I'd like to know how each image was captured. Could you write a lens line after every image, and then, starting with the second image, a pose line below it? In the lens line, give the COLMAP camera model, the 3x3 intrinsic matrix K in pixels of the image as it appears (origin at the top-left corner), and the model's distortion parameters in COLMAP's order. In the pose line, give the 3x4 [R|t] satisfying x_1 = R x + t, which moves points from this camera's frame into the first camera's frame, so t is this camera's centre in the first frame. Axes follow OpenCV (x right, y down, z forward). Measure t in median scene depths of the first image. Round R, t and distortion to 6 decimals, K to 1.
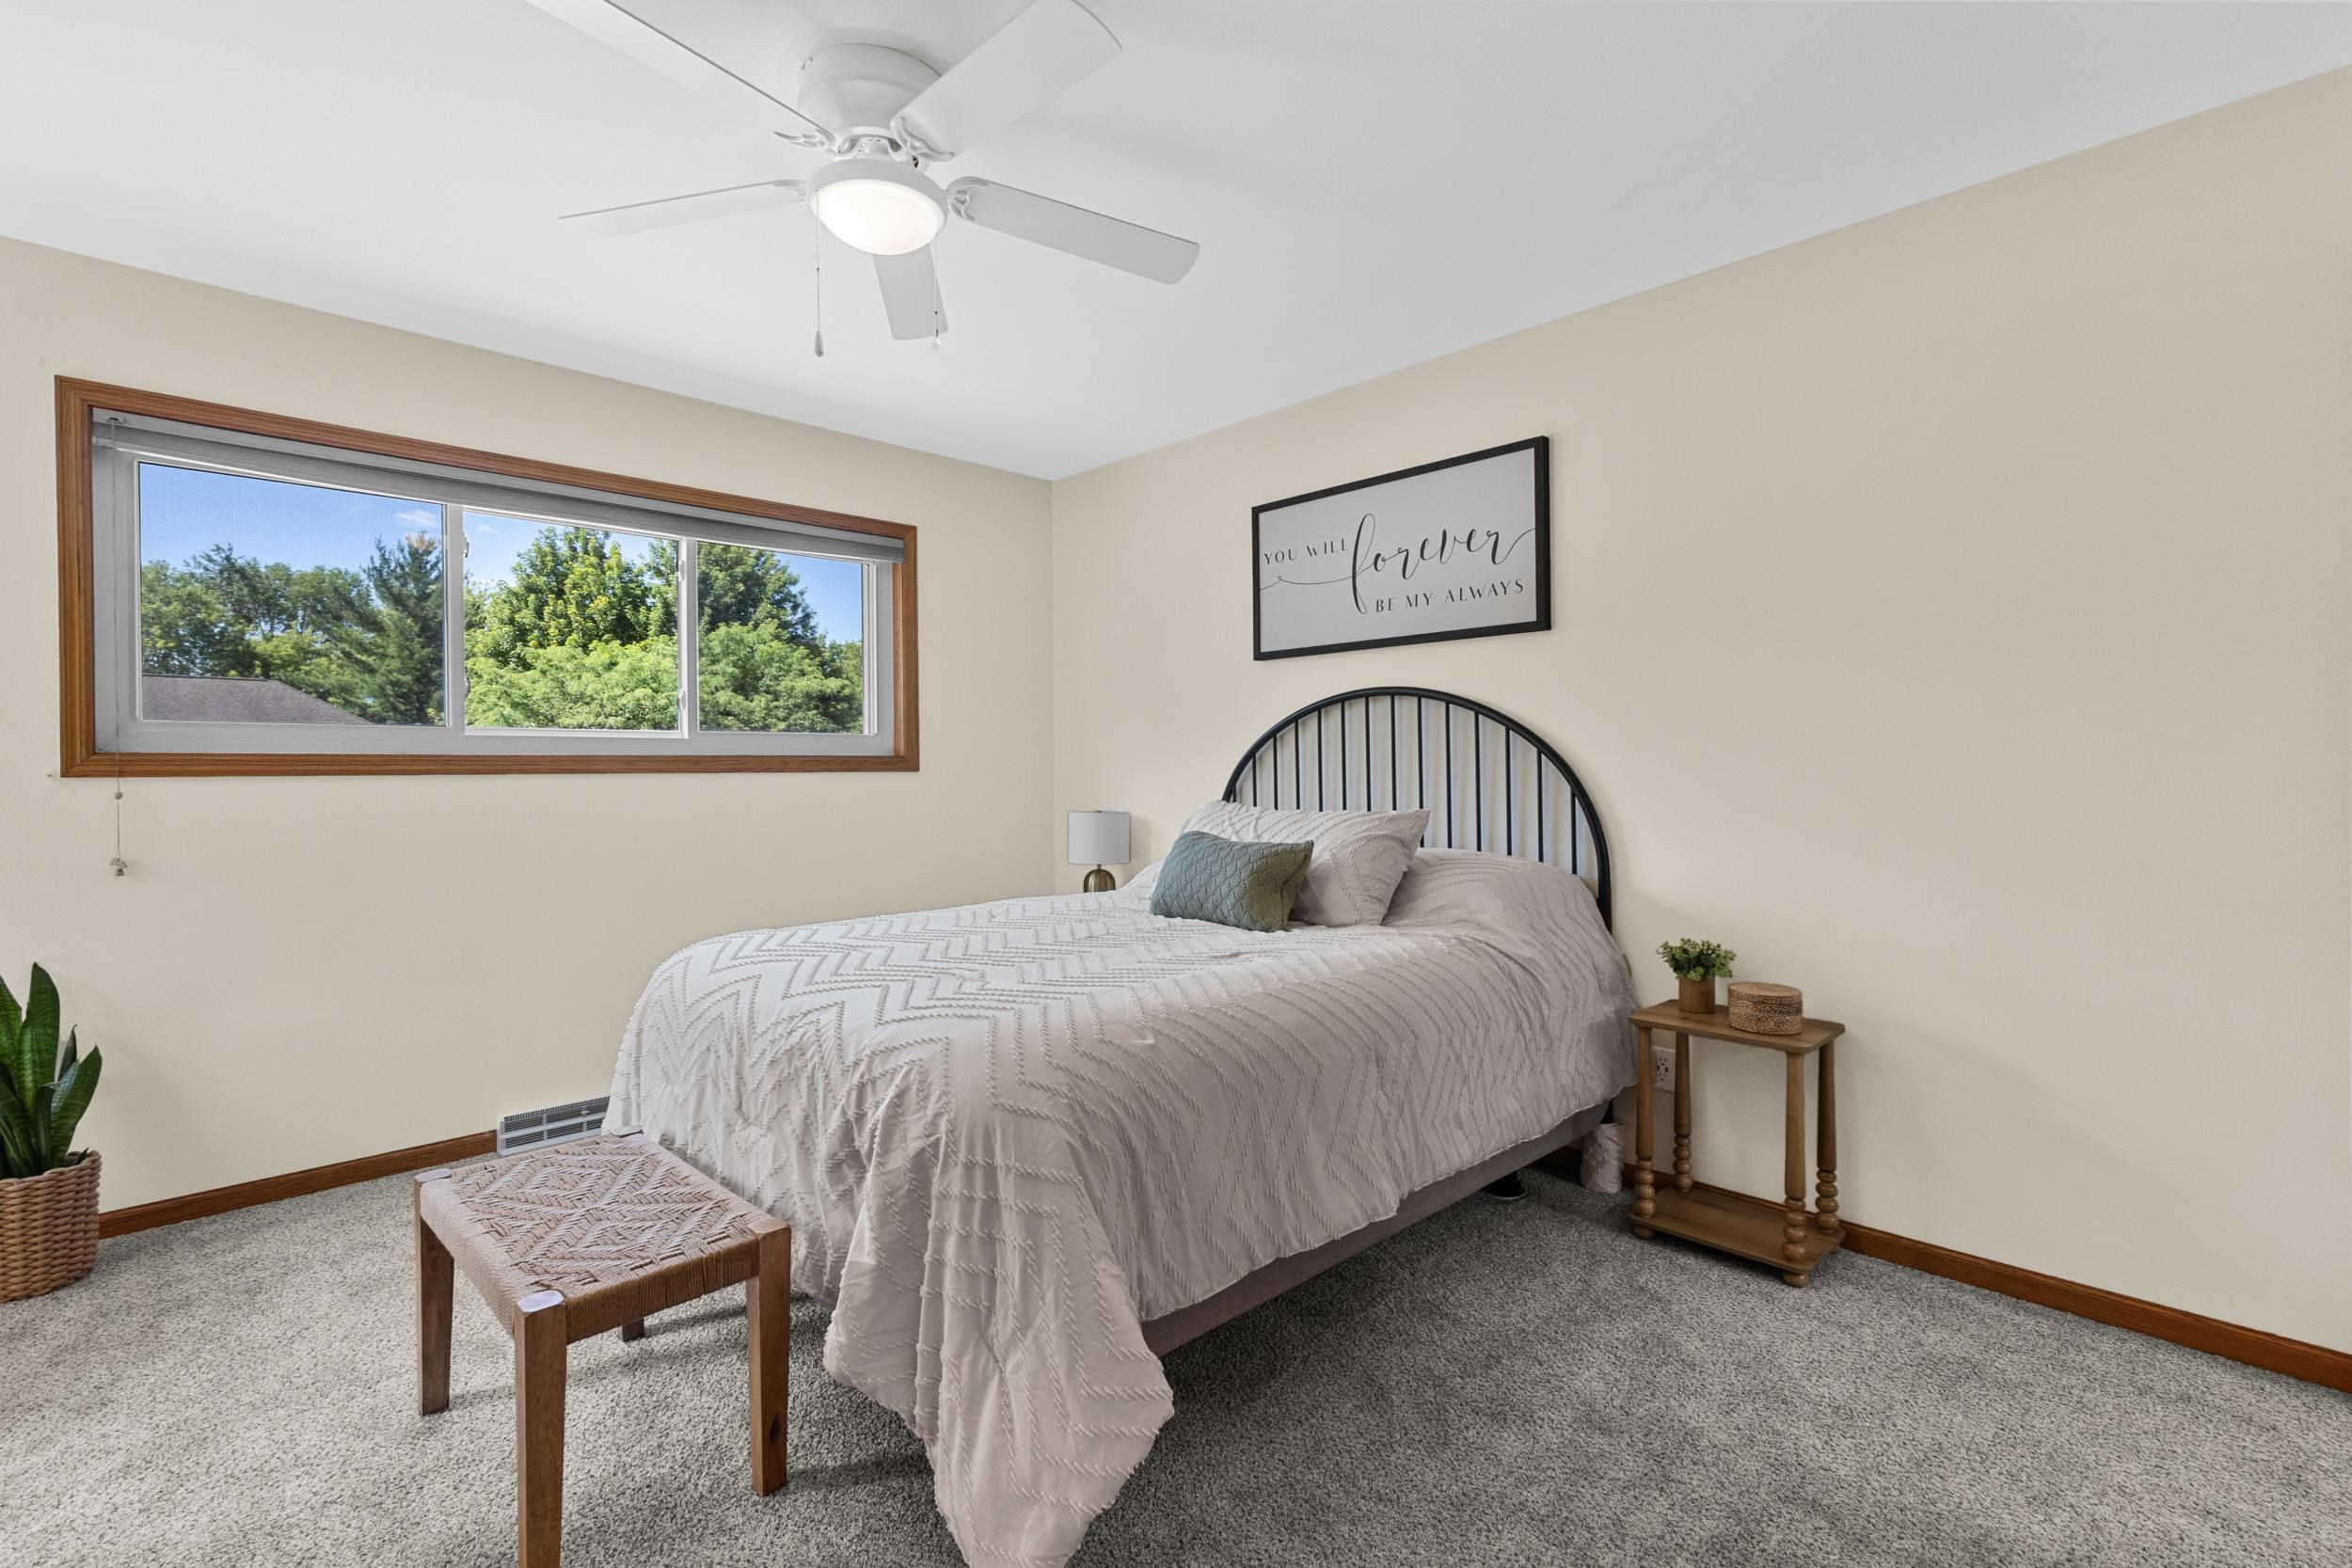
lens RADIAL K [[1082.0, 0, 1170.3], [0, 1082.0, 770.0], [0, 0, 1]] dist [0.012353, -0.001331]
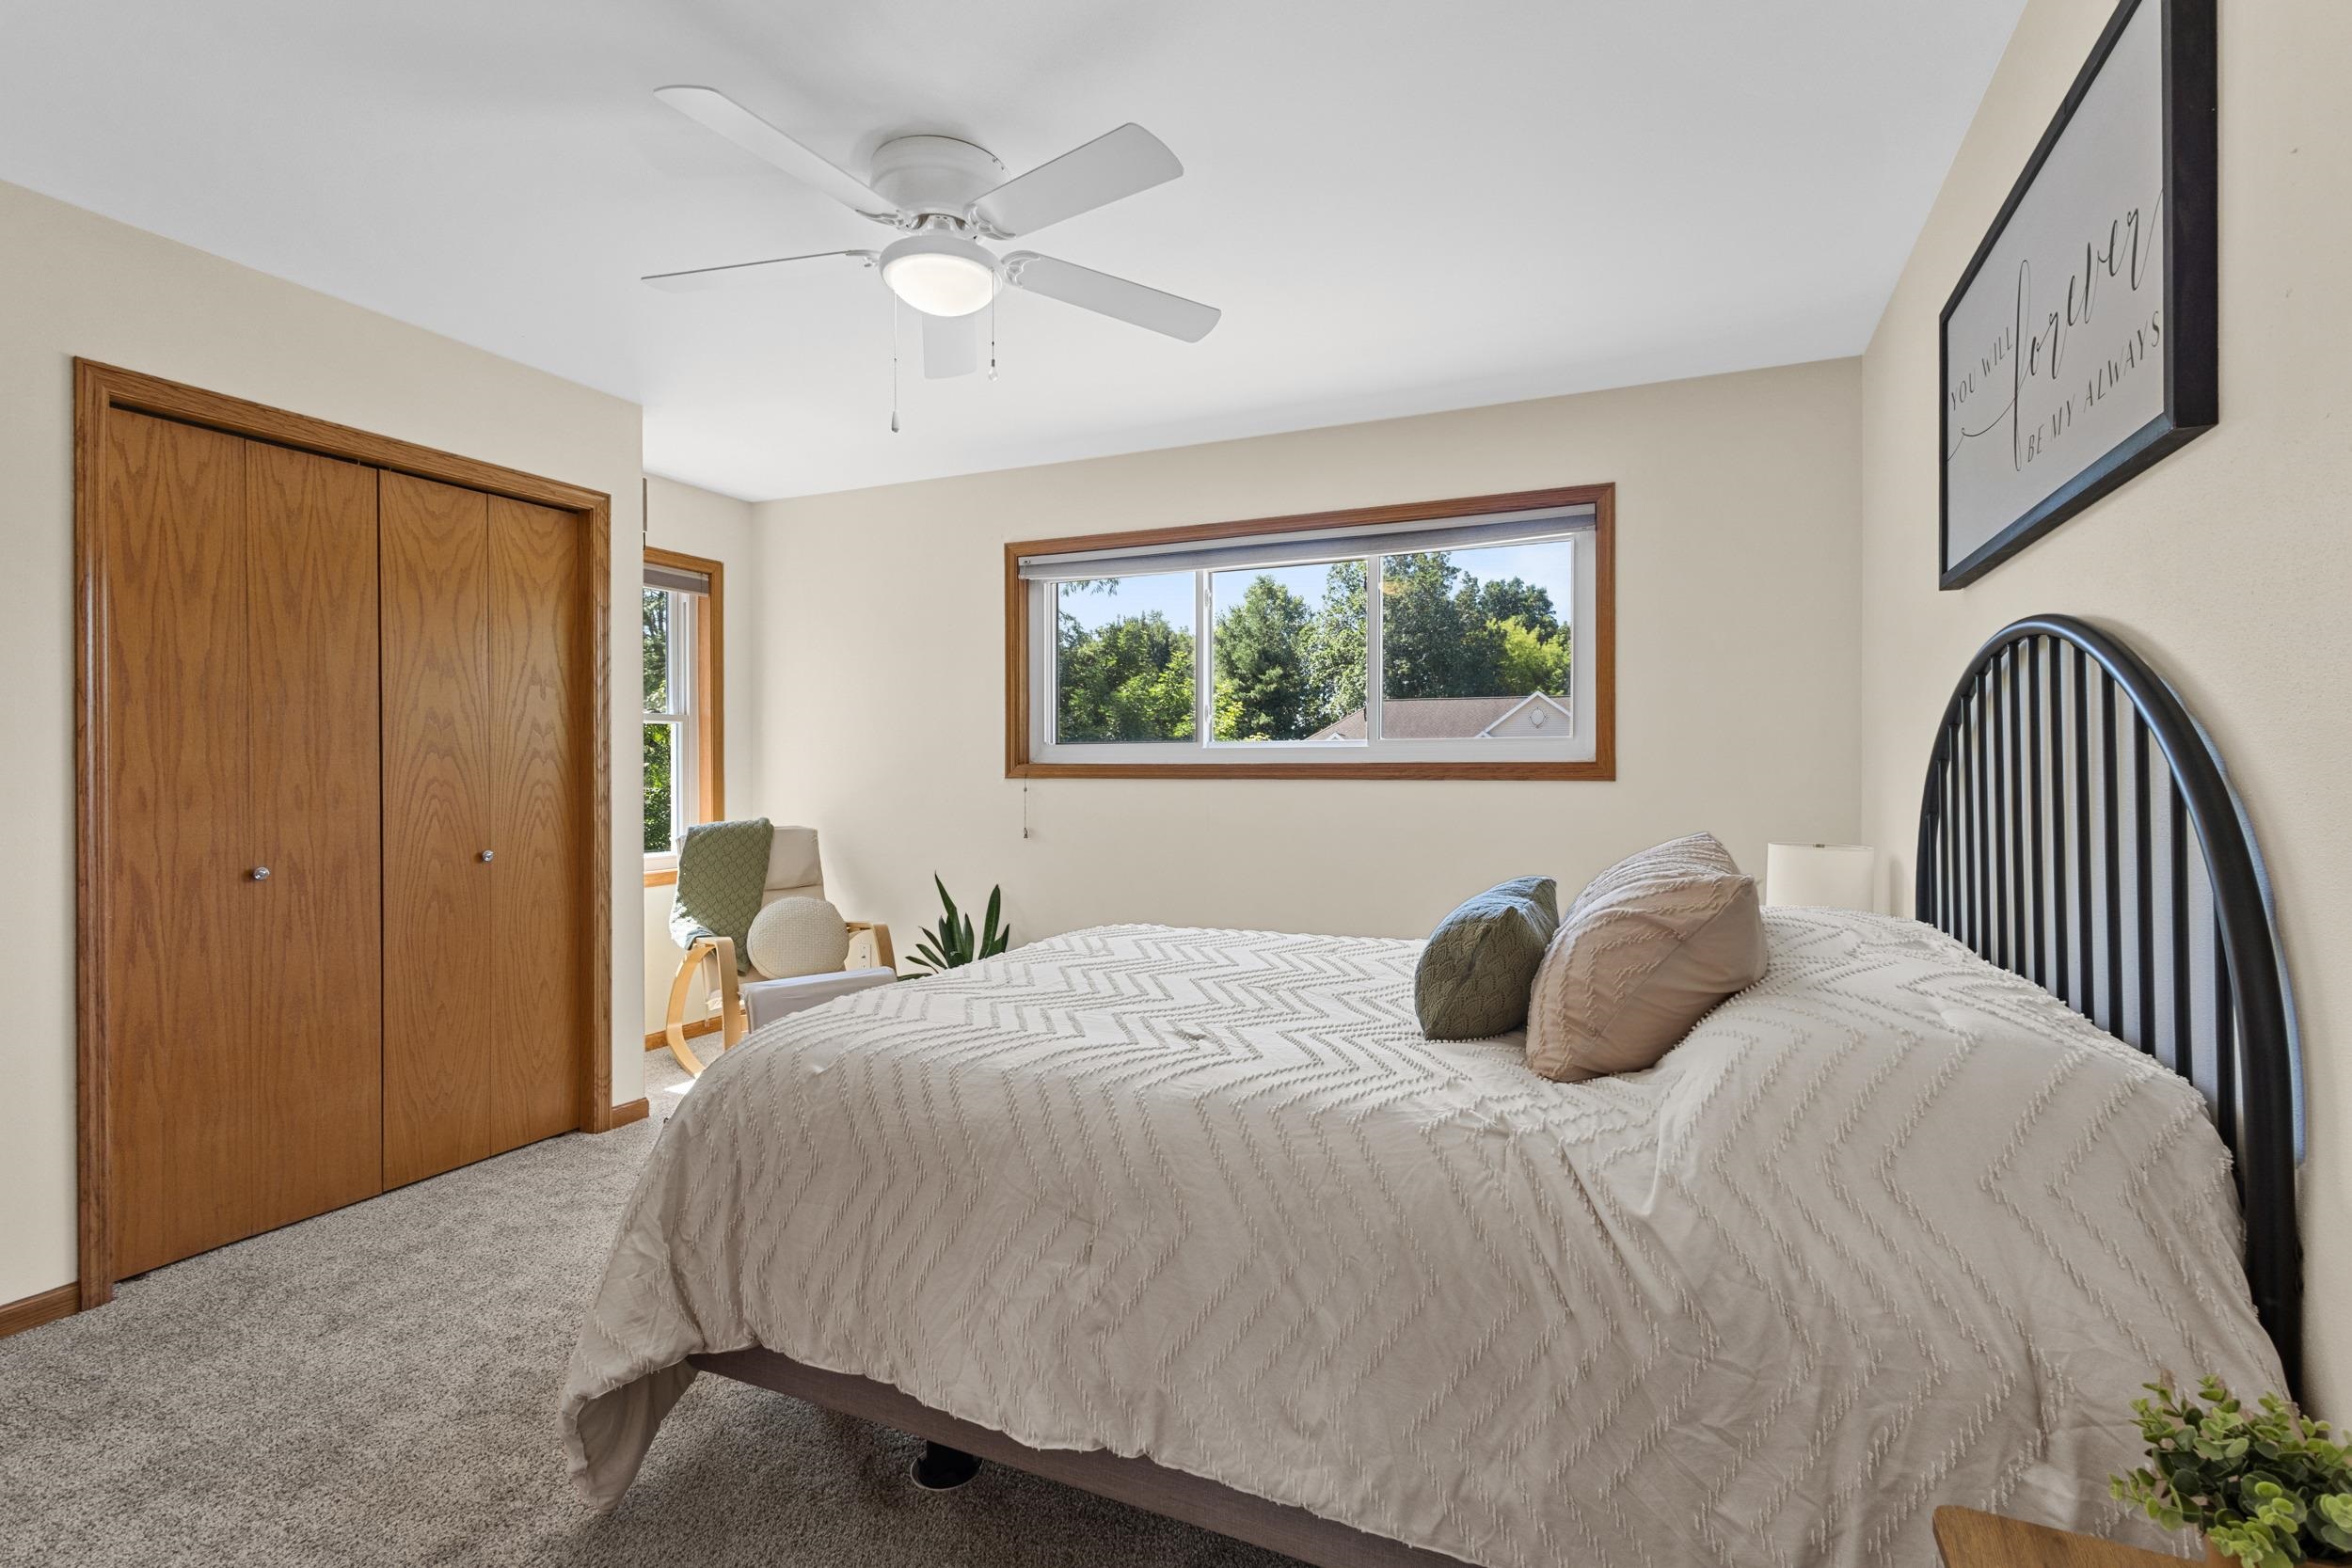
lens RADIAL K [[1082.0, 0, 1174.9], [0, 1082.0, 773.1], [0, 0, 1]] dist [0.012353, -0.001331]
pose [[0.365028, 0.008059, -0.930962, 0.629270], [-0.005575, 0.999964, 0.006470, -0.012898], [0.930980, 0.002828, 0.365059, 0.600946]]
